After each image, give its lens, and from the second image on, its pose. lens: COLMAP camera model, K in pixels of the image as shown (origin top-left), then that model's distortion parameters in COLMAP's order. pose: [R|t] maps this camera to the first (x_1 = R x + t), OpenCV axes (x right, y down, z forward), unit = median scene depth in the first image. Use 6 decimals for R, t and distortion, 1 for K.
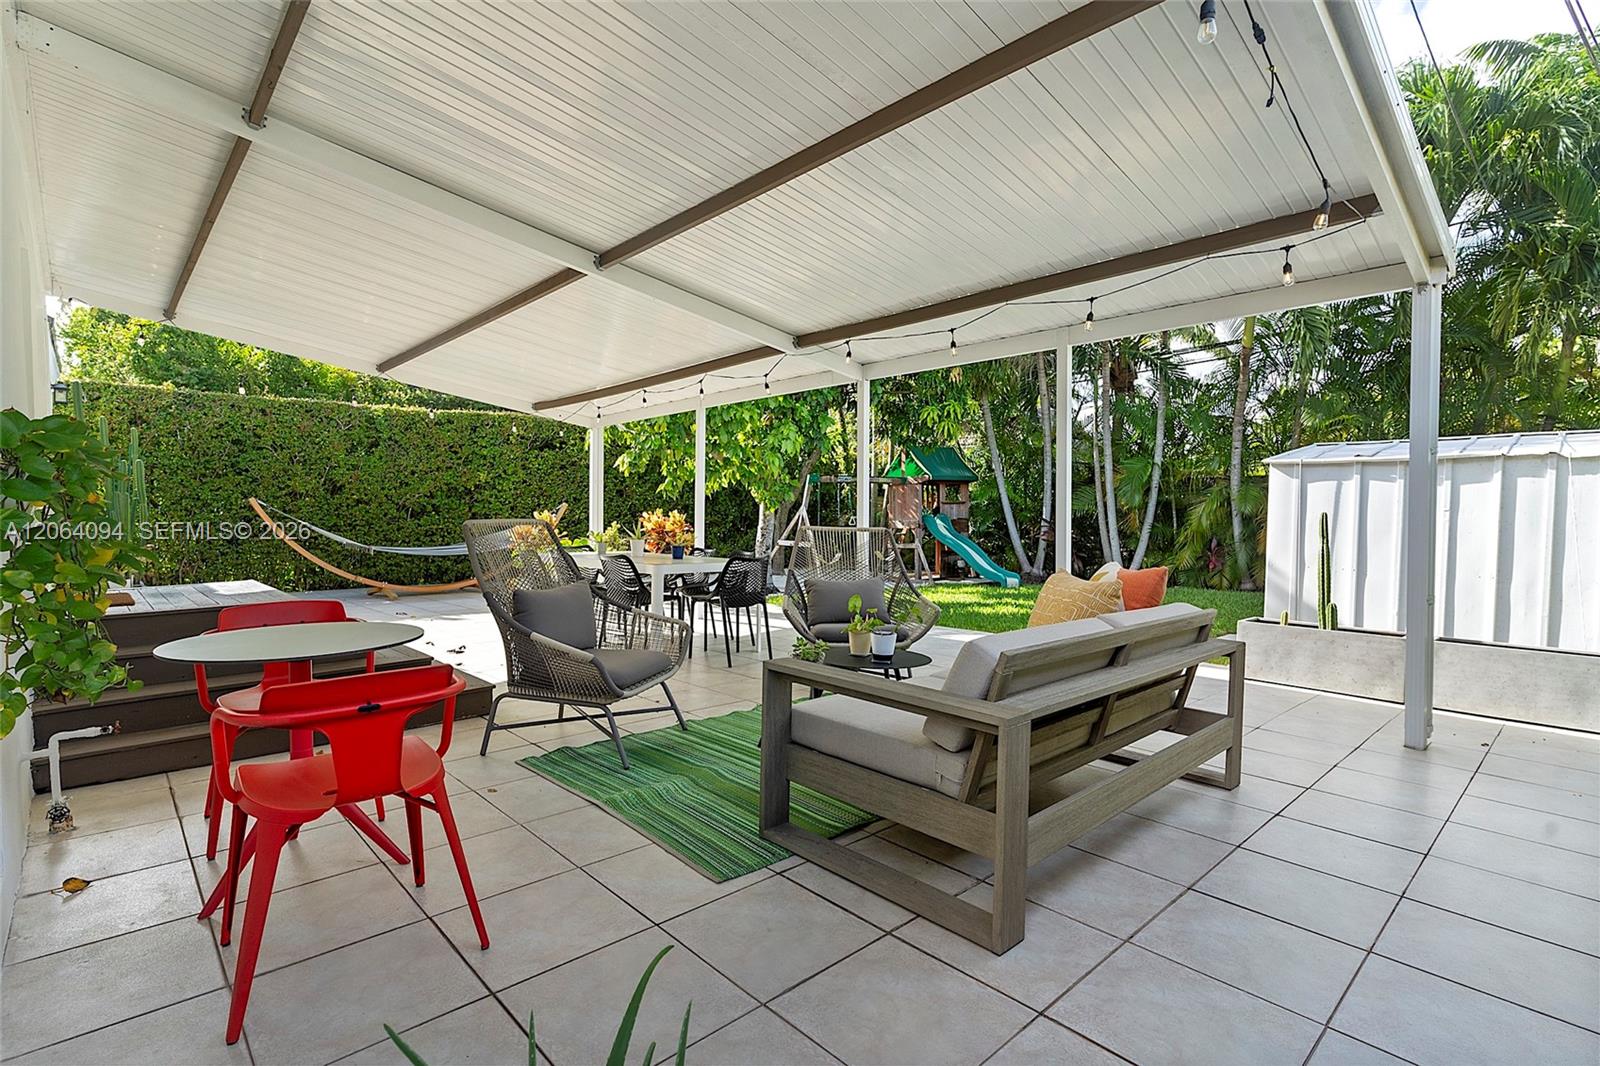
lens RADIAL K [[772.2, 0, 798.0], [0, 772.2, 529.2], [0, 0, 1]] dist [-0.004545, -0.000423]
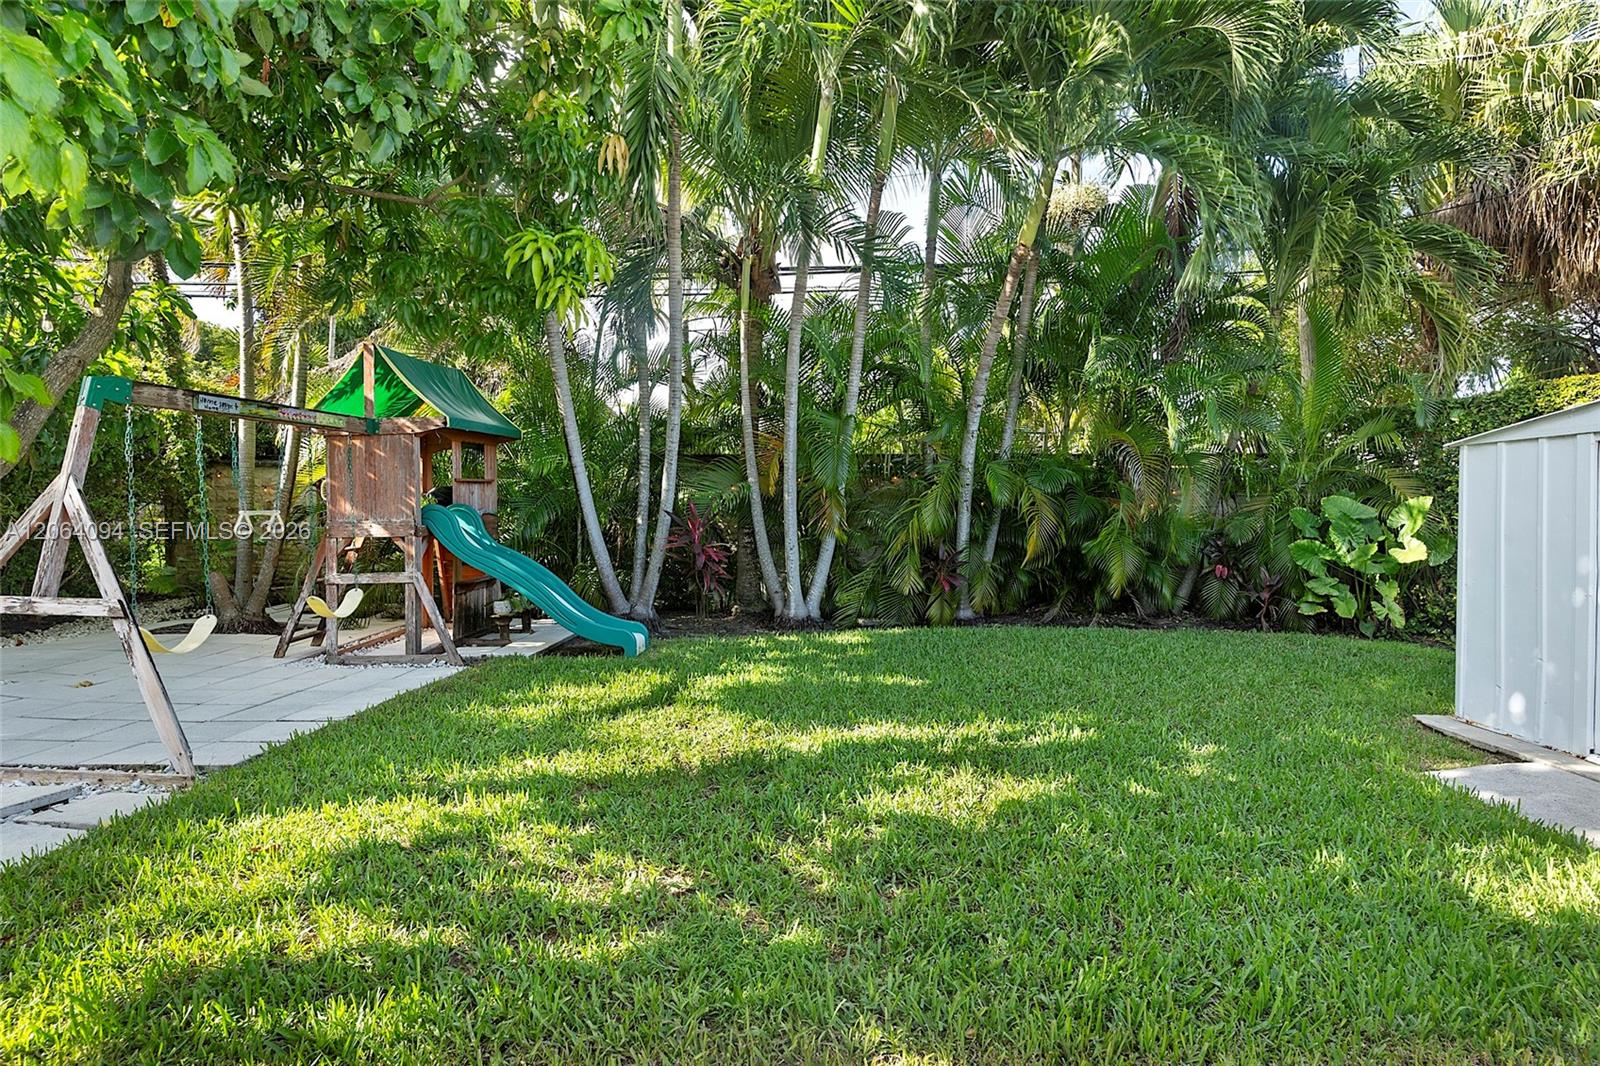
lens RADIAL K [[772.2, 0, 801.5], [0, 772.2, 529.3], [0, 0, 1]] dist [-0.004545, -0.000423]
pose [[0.679127, -0.021158, 0.733716, -0.016705], [0.014787, 0.999776, 0.015144, -0.010378], [-0.733872, 0.000565, 0.679288, 0.659147]]
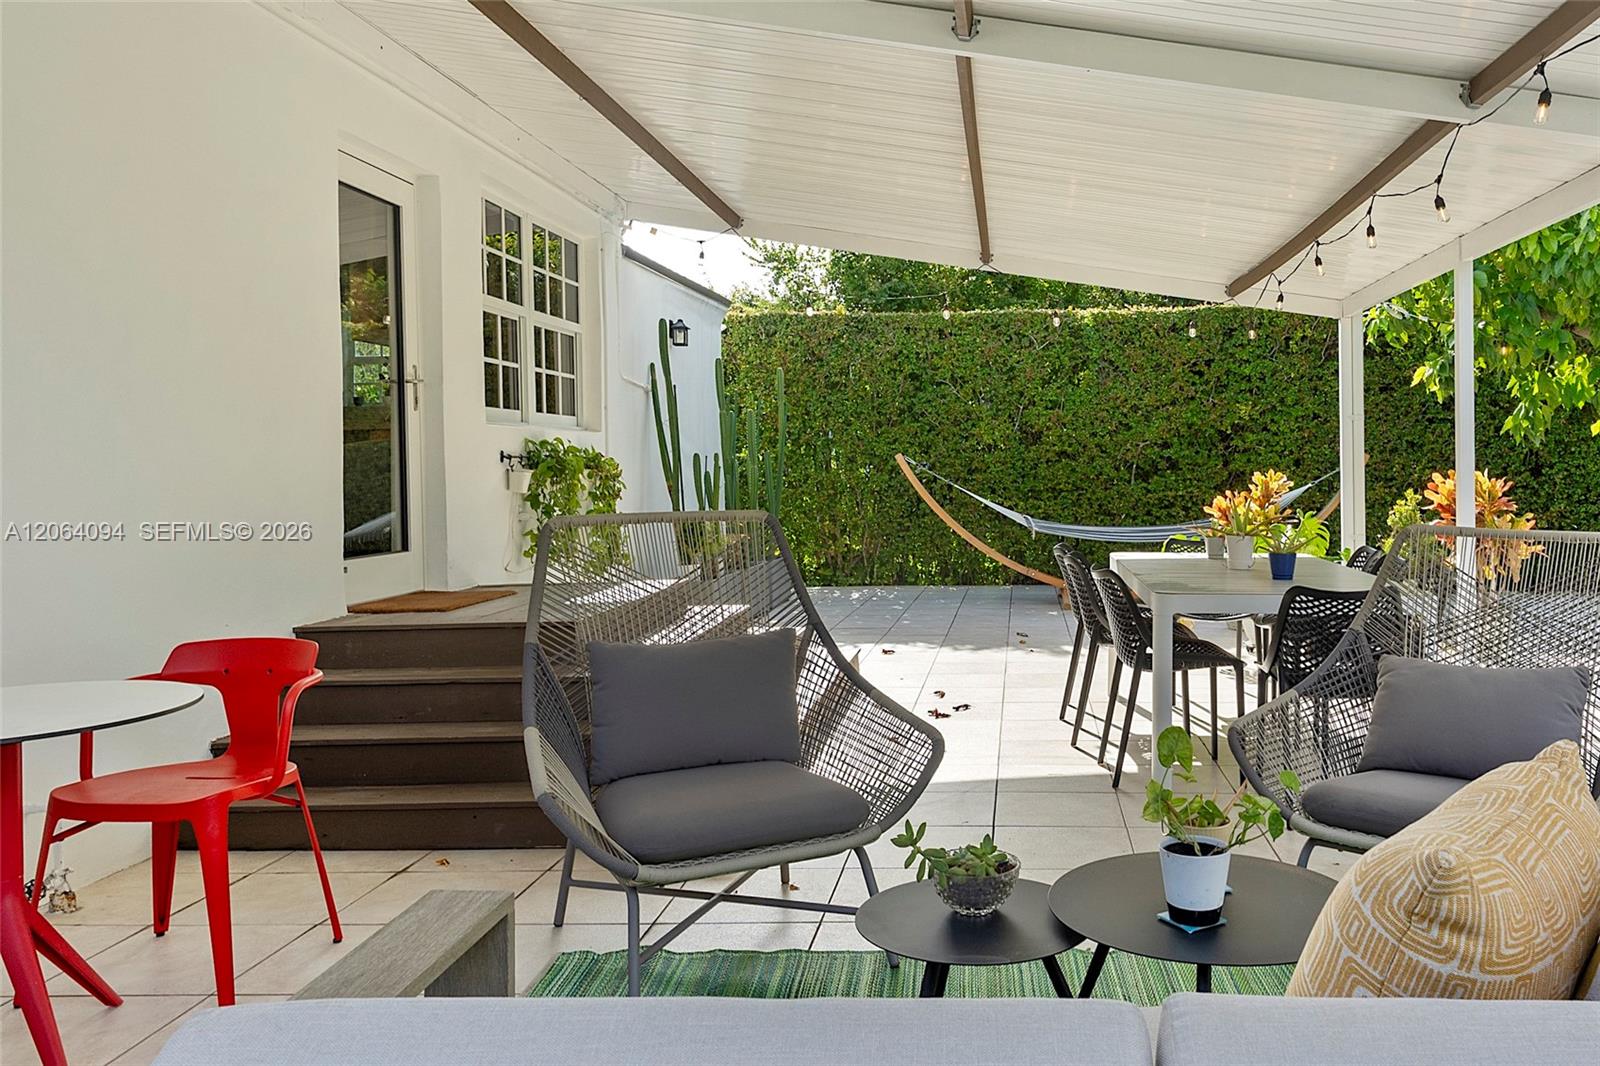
lens RADIAL K [[1275.6, 0, 1008.3], [0, 1275.6, 473.0], [0, 0, 1]] dist [0.012060, 0.005152]
pose [[0.739895, -0.002625, -0.672717, 0.143913], [-0.003984, 0.999958, -0.008283, -0.011128], [0.672710, 0.008809, 0.739854, 0.147530]]
